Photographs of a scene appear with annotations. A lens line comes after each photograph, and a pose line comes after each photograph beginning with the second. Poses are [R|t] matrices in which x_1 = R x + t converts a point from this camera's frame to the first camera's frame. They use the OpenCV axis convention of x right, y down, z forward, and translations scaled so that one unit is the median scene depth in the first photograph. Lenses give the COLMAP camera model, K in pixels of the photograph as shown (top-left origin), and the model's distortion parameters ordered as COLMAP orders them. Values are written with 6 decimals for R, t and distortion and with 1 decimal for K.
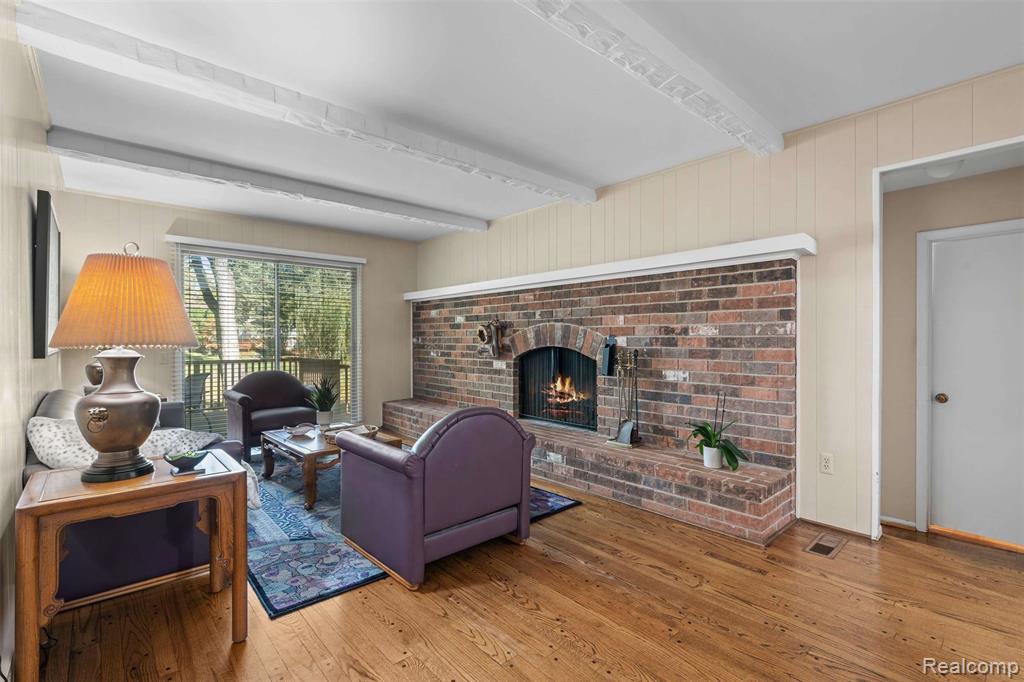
lens RADIAL K [[466.9, 0, 513.7], [0, 466.9, 341.9], [0, 0, 1]] dist [0.002134, 0.000156]
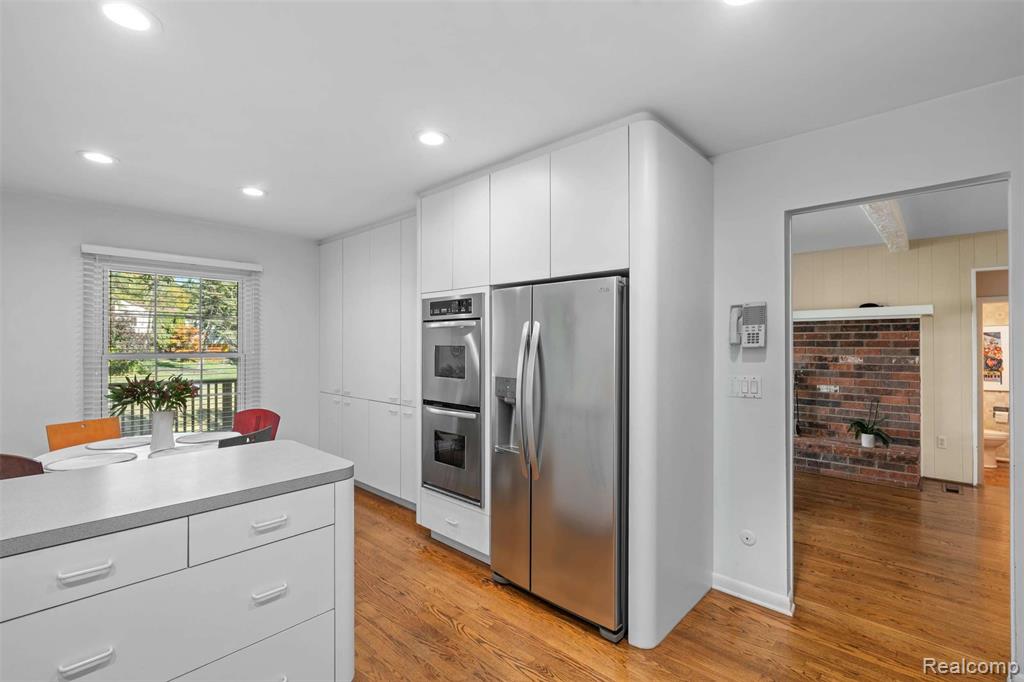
lens RADIAL K [[466.9, 0, 510.3], [0, 466.9, 338.4], [0, 0, 1]] dist [0.002134, 0.000156]
pose [[0.995087, 0.002425, 0.098972, -0.941283], [-0.000915, 0.999882, -0.015306, -0.075524], [-0.098997, 0.015141, 0.994973, -0.467596]]
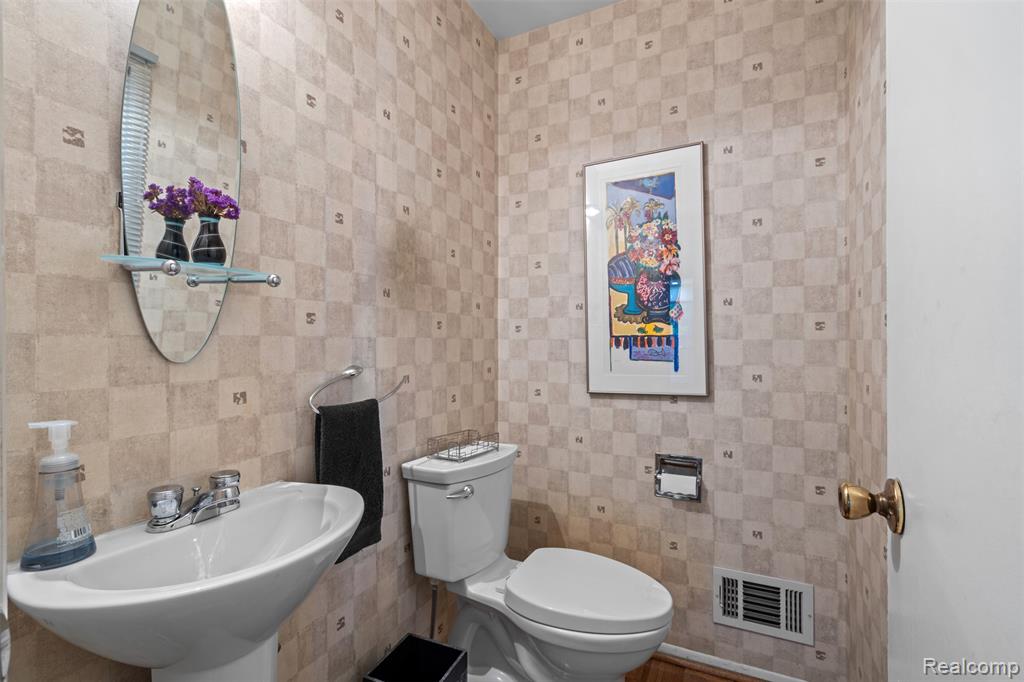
lens RADIAL K [[466.9, 0, 510.3], [0, 466.9, 344.0], [0, 0, 1]] dist [0.002134, 0.000156]
pose [[0.918008, -0.001572, 0.396558, 0.491507], [0.005552, 0.999945, -0.008888, 0.027951], [-0.396522, 0.010361, 0.917967, 0.567781]]
